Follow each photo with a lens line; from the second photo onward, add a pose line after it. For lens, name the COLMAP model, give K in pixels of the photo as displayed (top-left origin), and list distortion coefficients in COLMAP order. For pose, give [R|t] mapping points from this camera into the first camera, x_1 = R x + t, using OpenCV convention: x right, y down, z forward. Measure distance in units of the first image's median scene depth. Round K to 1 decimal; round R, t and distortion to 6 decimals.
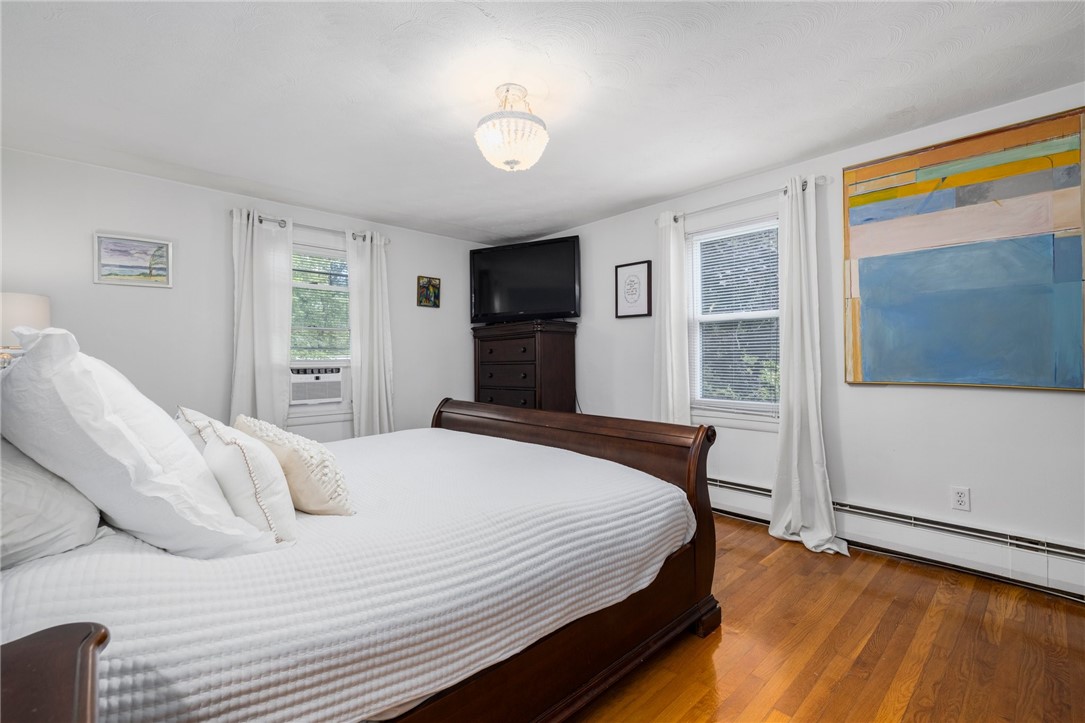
lens RADIAL K [[466.4, 0, 534.3], [0, 466.4, 358.0], [0, 0, 1]] dist [0.004891, -0.000647]
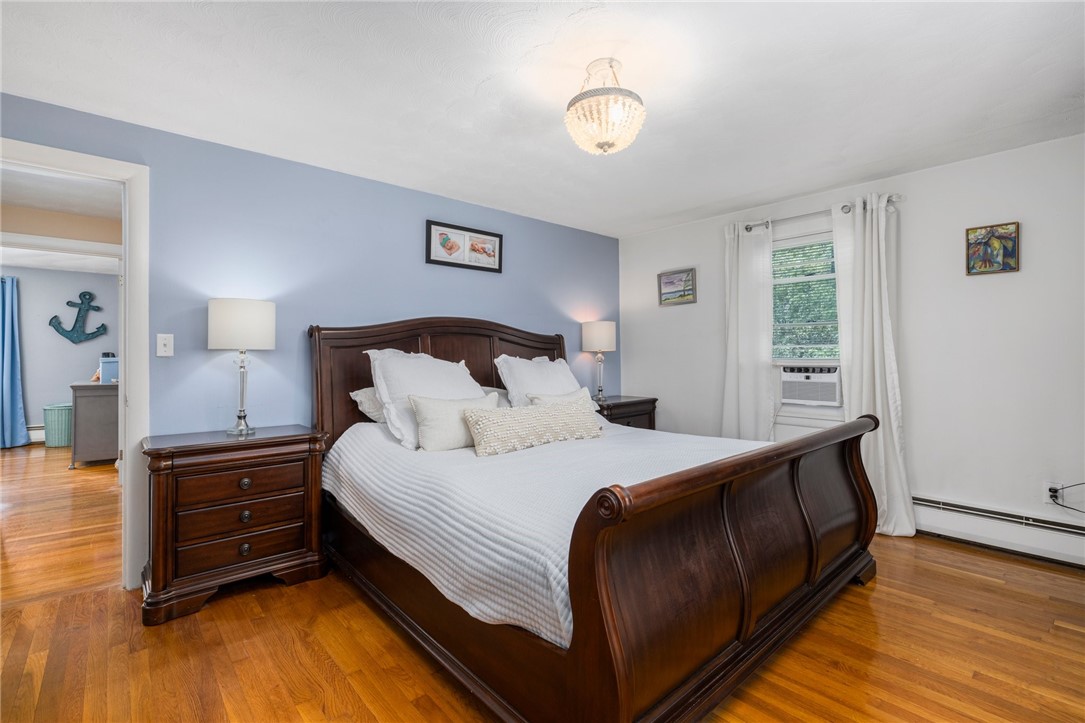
lens RADIAL K [[475.7, 0, 534.7], [0, 475.7, 357.4], [0, 0, 1]] dist [-0.008501, 0.002229]
pose [[-0.008006, 0.007632, -0.999939, 0.512563], [0.004522, 0.999961, 0.007596, -0.007175], [0.999958, -0.004461, -0.008040, 0.503698]]
